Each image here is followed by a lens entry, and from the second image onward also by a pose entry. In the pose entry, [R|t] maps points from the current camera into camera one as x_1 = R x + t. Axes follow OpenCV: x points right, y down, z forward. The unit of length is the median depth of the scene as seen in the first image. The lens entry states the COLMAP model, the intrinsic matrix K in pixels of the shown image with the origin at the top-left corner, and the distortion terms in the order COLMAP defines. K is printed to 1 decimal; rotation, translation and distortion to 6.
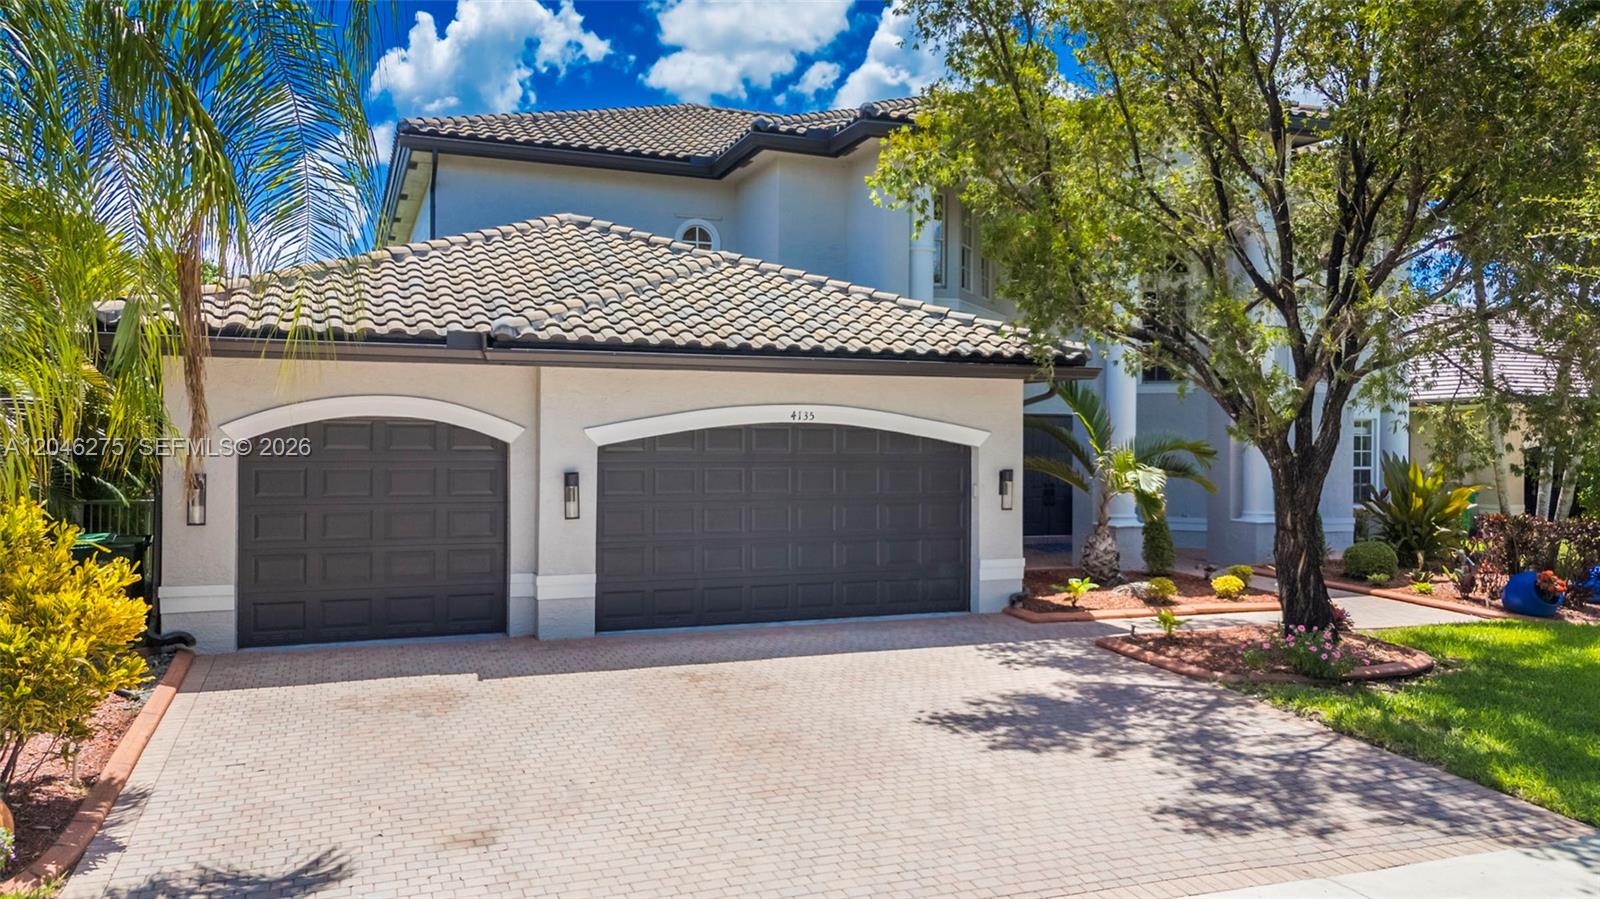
lens RADIAL K [[1184.3, 0, 800.0], [0, 1184.3, 449.5], [0, 0, 1]] dist [0.061472, 0.007161]
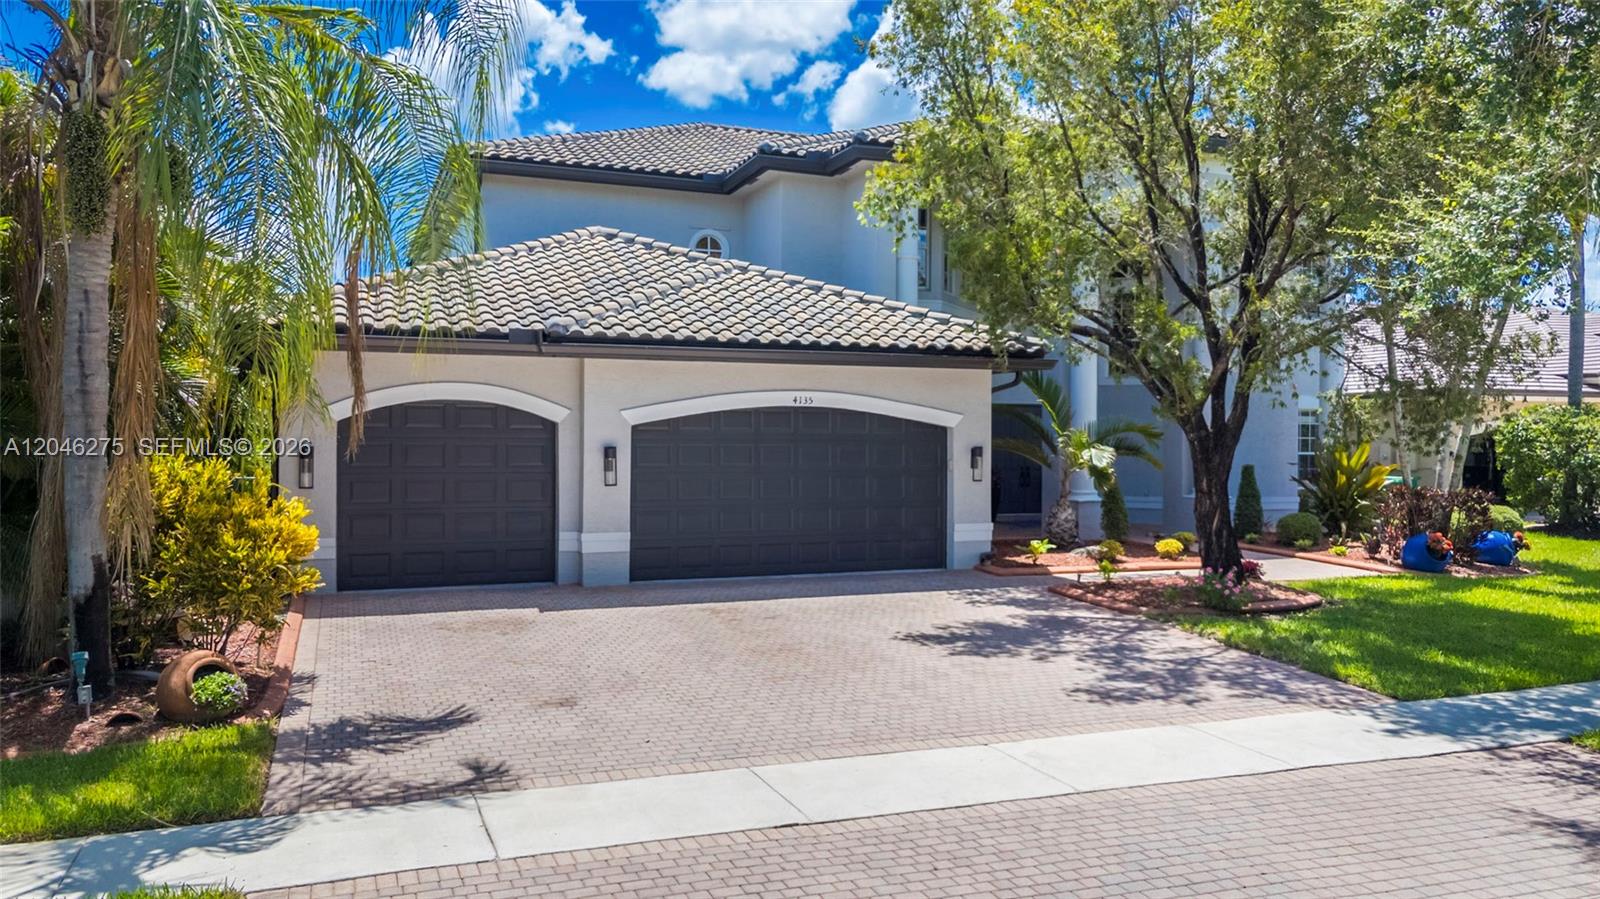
lens RADIAL K [[1184.3, 0, 800.0], [0, 1184.3, 449.5], [0, 0, 1]] dist [0.061472, 0.007161]
pose [[0.999999, -0.001066, -0.000256, -0.000455], [0.001066, 0.999999, 0.000294, 0.021369], [0.000255, -0.000294, 1.000000, -0.192019]]
